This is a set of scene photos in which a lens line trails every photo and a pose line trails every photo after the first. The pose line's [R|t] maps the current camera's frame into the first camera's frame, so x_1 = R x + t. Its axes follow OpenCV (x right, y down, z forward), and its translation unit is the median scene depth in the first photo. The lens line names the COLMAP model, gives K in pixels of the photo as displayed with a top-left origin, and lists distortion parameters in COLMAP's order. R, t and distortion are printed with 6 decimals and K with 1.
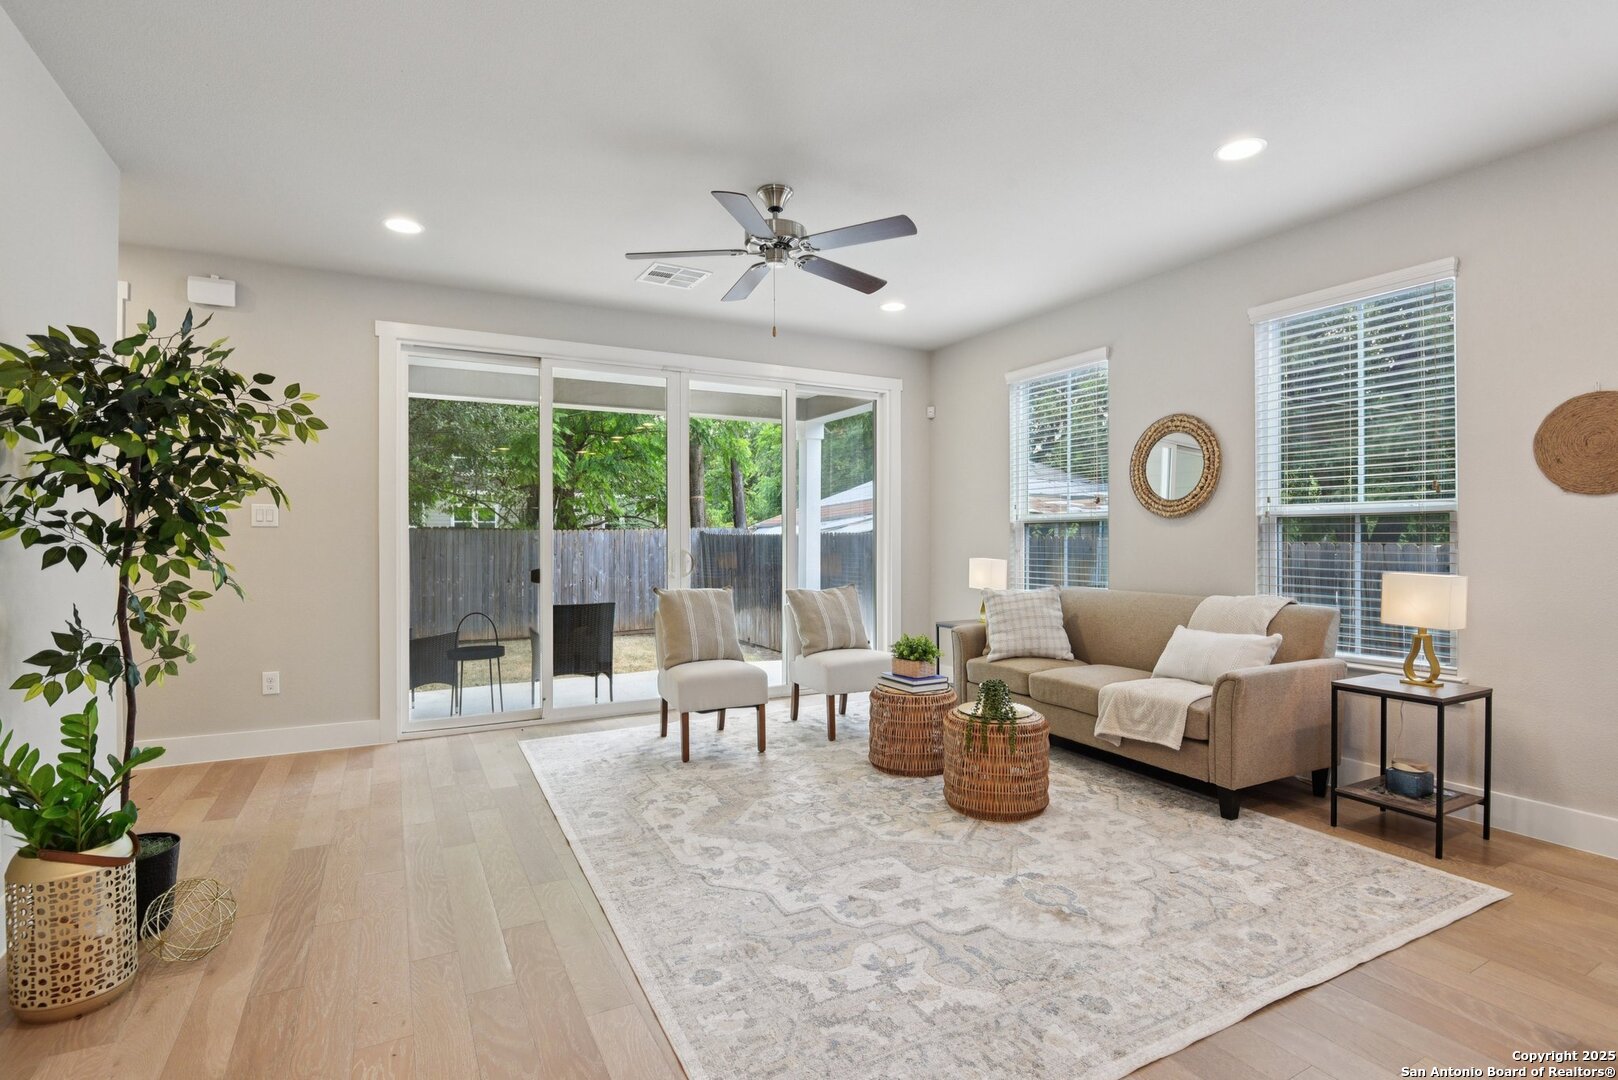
lens RADIAL K [[773.6, 0, 806.8], [0, 773.6, 540.9], [0, 0, 1]] dist [-0.002541, -0.016423]
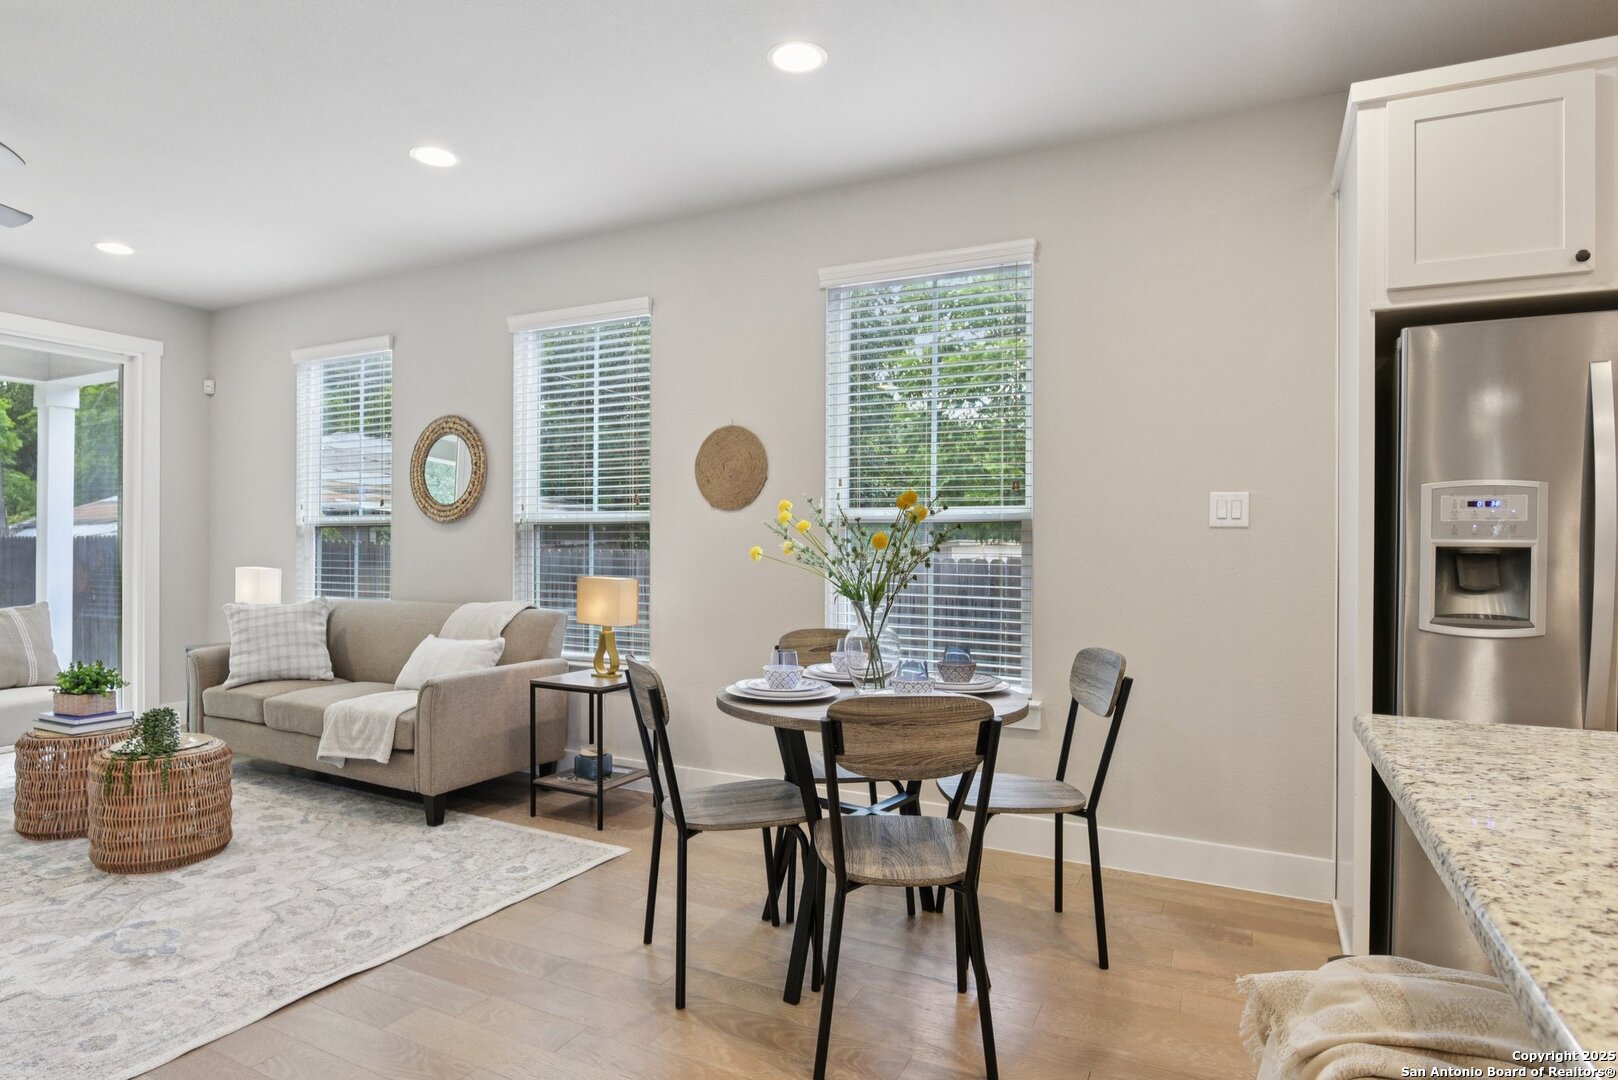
lens RADIAL K [[887.6, 0, 792.7], [0, 887.6, 549.2], [0, 0, 1]] dist [-0.011193, -0.007158]
pose [[0.824111, 0.003733, 0.566415, 0.275474], [-0.004146, 0.999991, -0.000558, 0.001734], [-0.566412, -0.001888, 0.824120, -0.201248]]
